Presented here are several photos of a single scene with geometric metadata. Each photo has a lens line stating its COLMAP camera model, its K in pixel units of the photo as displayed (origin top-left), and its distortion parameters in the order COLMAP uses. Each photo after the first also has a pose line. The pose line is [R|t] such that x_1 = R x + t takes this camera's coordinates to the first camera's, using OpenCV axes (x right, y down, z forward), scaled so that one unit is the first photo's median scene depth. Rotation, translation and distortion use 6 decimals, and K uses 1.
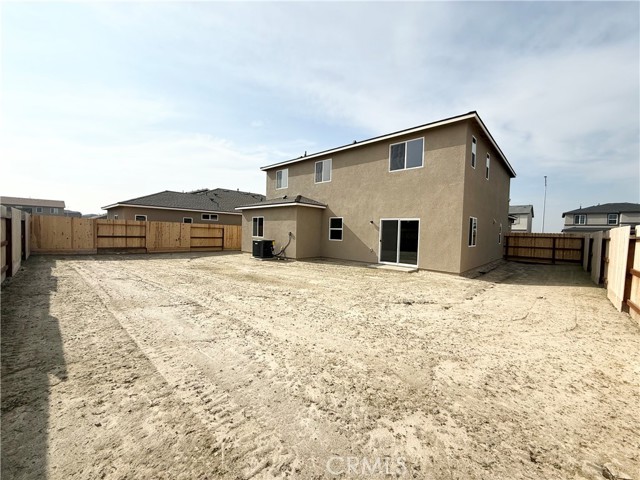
lens RADIAL K [[254.8, 0, 318.4], [0, 254.8, 238.7], [0, 0, 1]] dist [-0.001495, -0.000003]
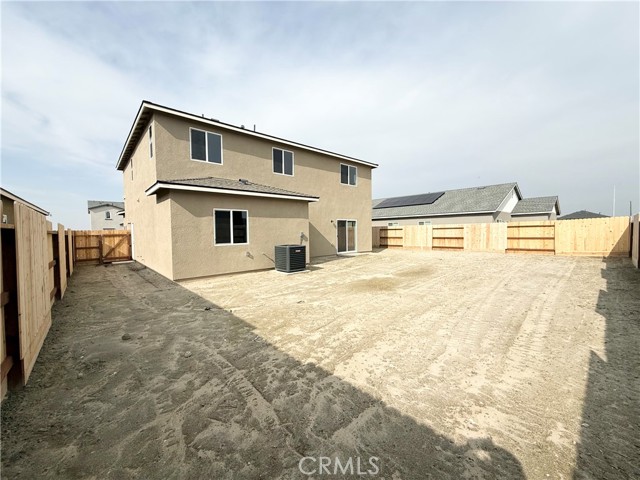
lens RADIAL K [[254.8, 0, 318.2], [0, 254.8, 239.7], [0, 0, 1]] dist [-0.001495, -0.000003]
pose [[0.087413, -0.066391, 0.993957, -0.978678], [0.048082, 0.996895, 0.062359, -0.055316], [-0.995011, 0.042341, 0.090334, 0.931956]]
